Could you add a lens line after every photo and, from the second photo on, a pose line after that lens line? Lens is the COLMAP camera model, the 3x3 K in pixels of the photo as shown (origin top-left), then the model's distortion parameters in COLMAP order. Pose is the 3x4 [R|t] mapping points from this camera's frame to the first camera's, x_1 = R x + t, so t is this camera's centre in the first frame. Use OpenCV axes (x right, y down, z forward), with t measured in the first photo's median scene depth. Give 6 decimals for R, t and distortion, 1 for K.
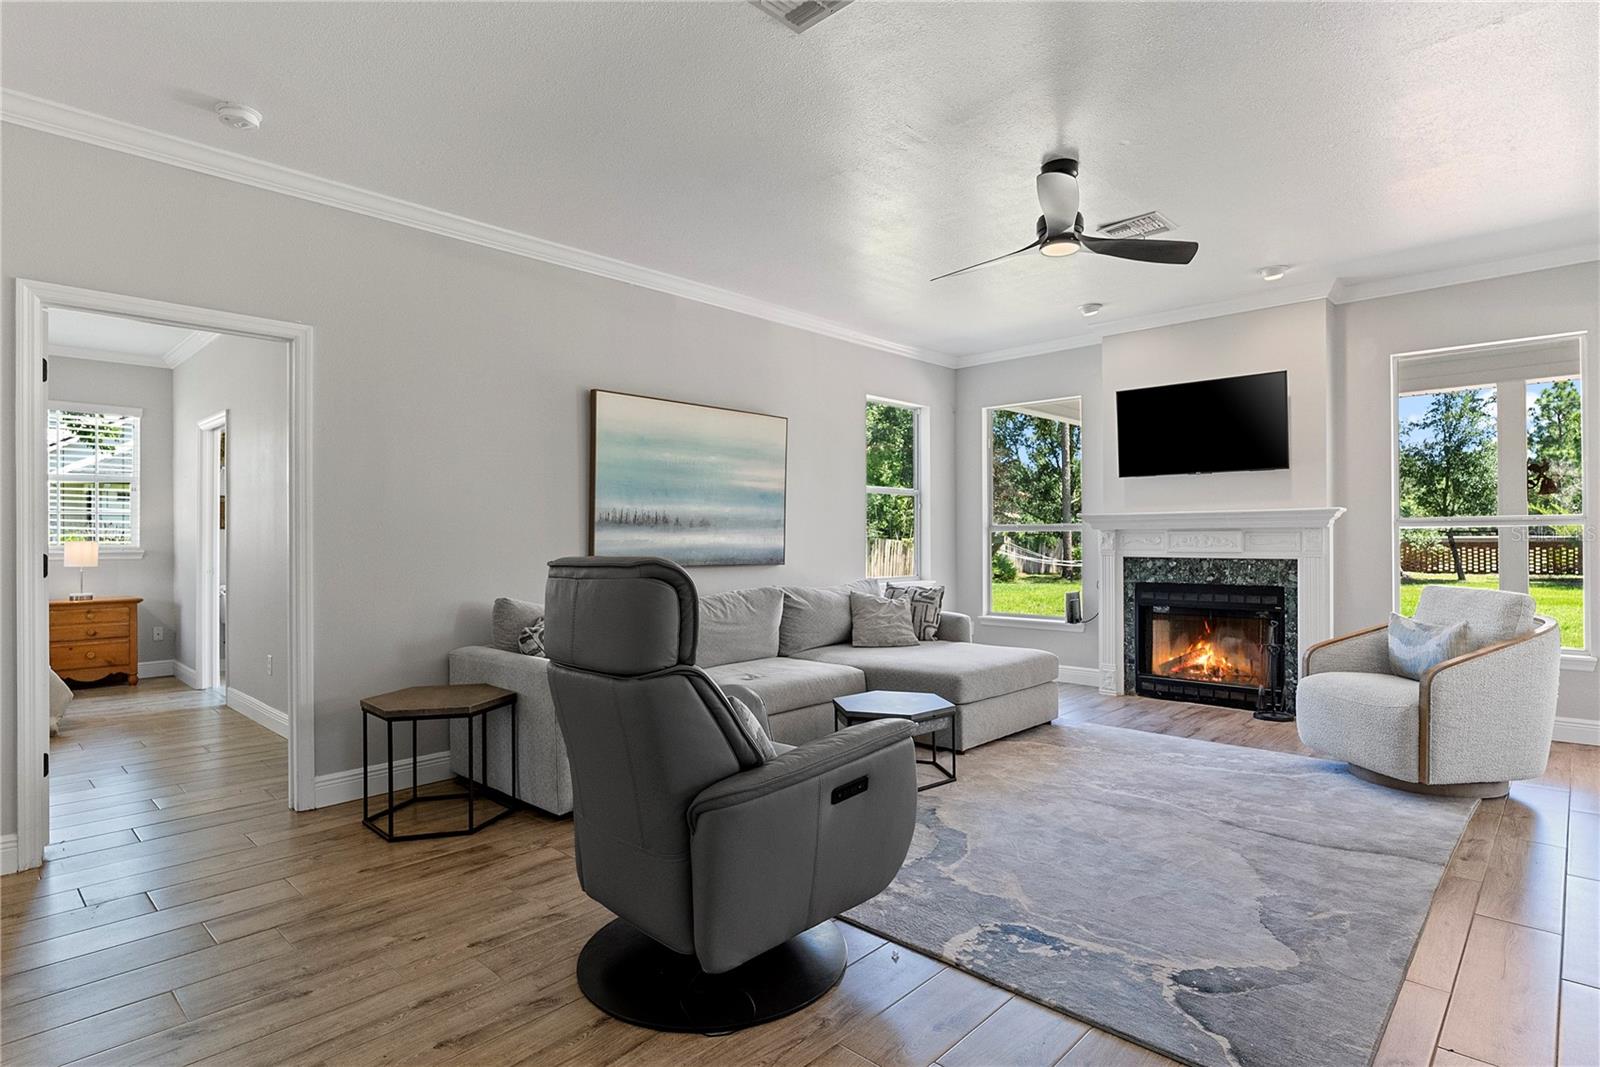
lens RADIAL K [[847.6, 0, 809.2], [0, 847.6, 533.2], [0, 0, 1]] dist [-0.030338, -0.001353]
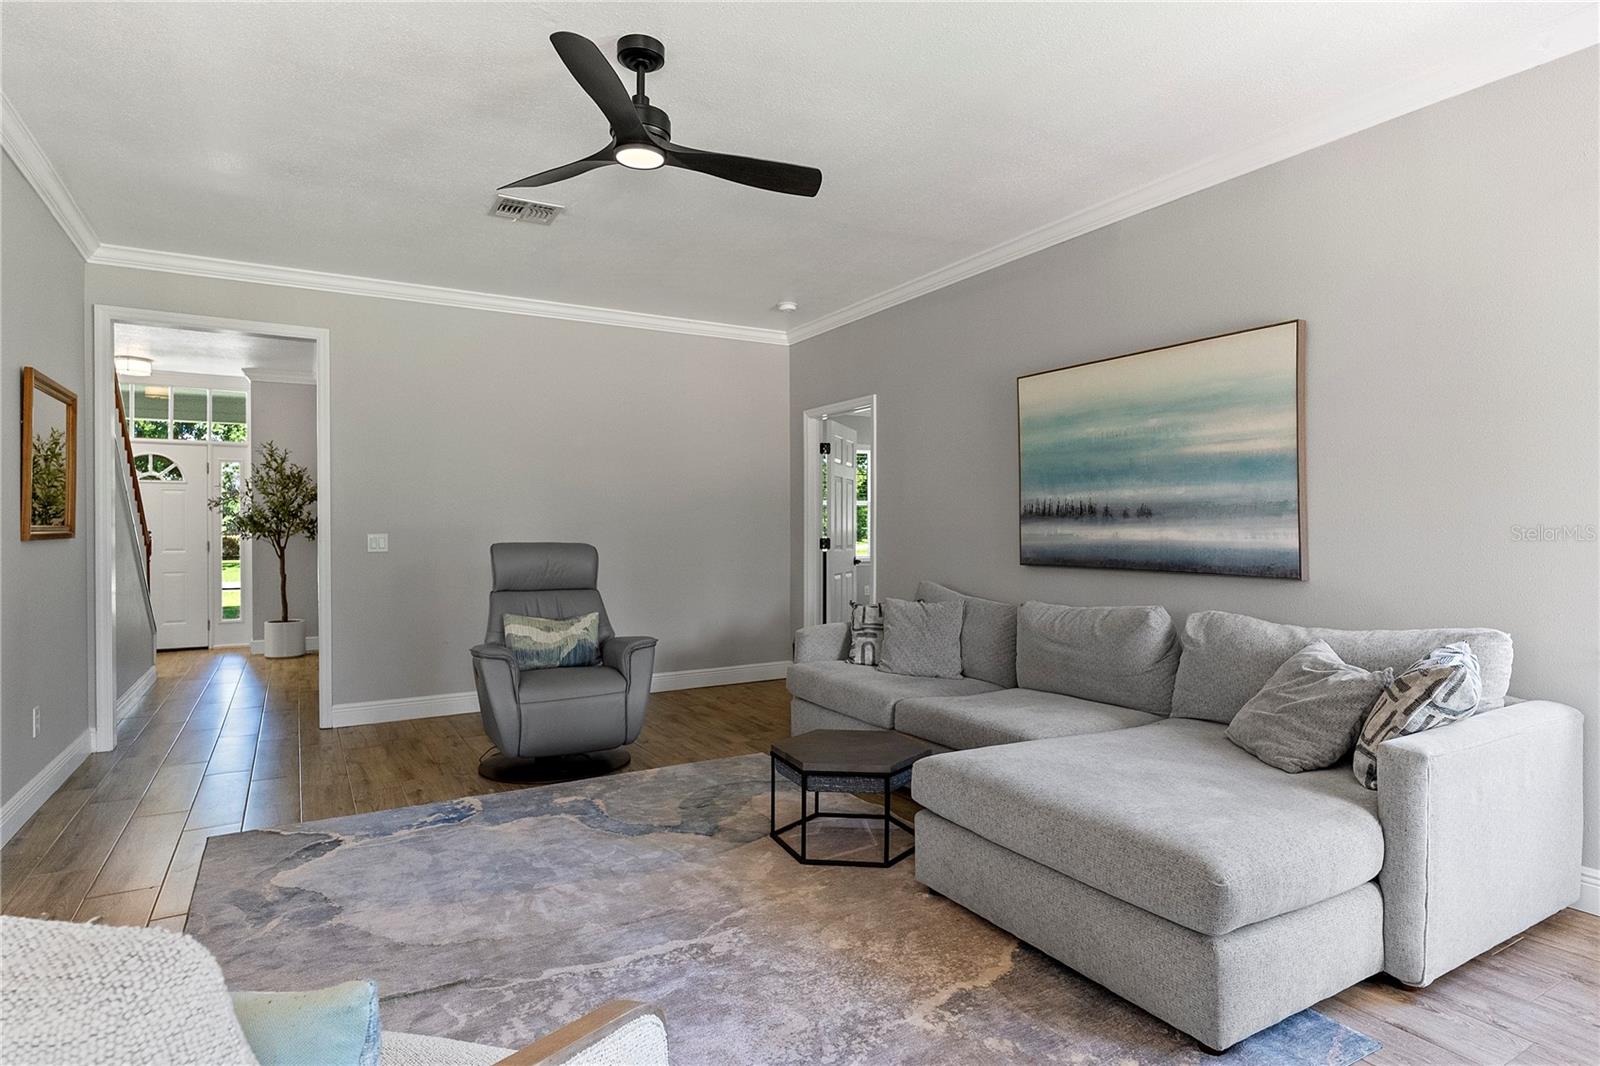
lens RADIAL K [[847.6, 0, 759.5], [0, 847.6, 529.3], [0, 0, 1]] dist [-0.030338, -0.001353]
pose [[-0.313535, 0.004252, -0.949567, 0.692439], [0.008820, 0.999960, 0.001566, -0.001110], [0.949536, -0.007884, -0.313560, 0.938888]]
